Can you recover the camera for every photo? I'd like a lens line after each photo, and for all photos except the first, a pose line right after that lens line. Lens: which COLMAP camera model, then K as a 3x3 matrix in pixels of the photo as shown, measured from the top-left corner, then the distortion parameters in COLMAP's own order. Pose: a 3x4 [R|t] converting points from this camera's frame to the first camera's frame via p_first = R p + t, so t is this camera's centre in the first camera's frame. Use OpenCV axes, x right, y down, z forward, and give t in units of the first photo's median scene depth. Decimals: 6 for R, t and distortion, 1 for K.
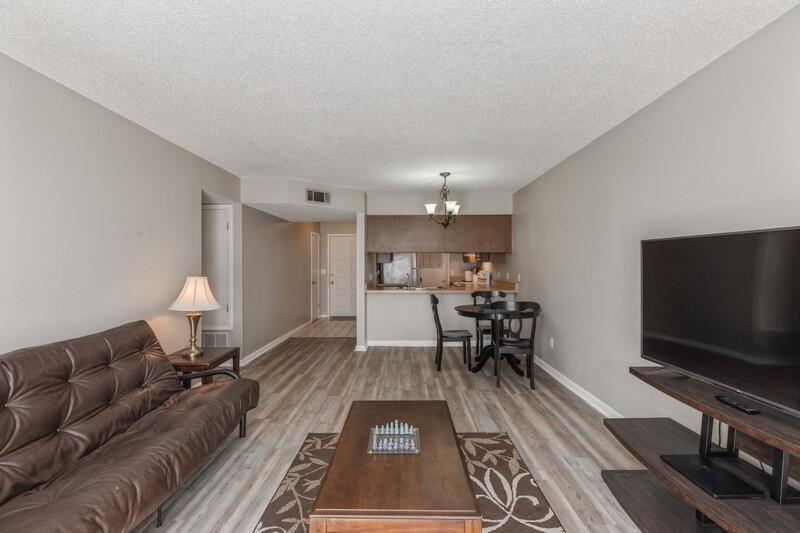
lens RADIAL K [[363.3, 0, 392.8], [0, 363.3, 262.4], [0, 0, 1]] dist [0.004997, -0.000797]
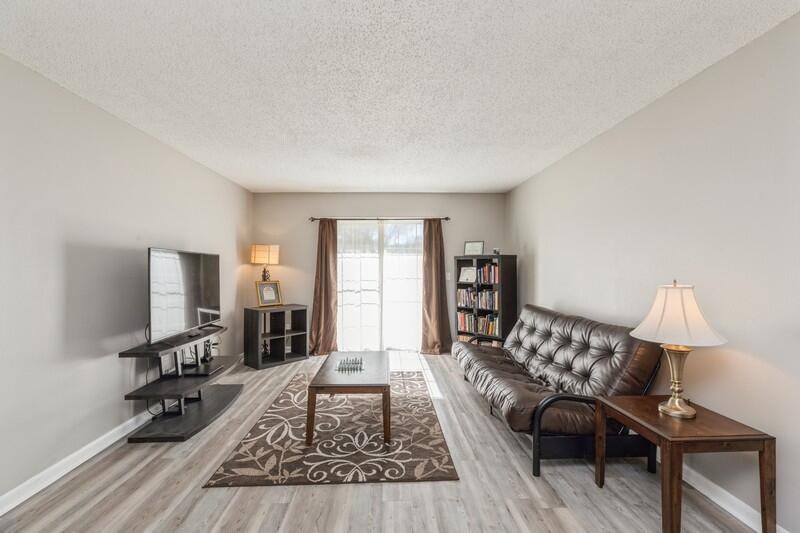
lens RADIAL K [[363.3, 0, 402.4], [0, 363.3, 270.0], [0, 0, 1]] dist [0.004997, -0.000797]
pose [[-0.996739, 0.006855, -0.080407, -0.030018], [0.006950, 0.999975, -0.000901, 0.008426], [0.080399, -0.001457, -0.996762, 1.119822]]
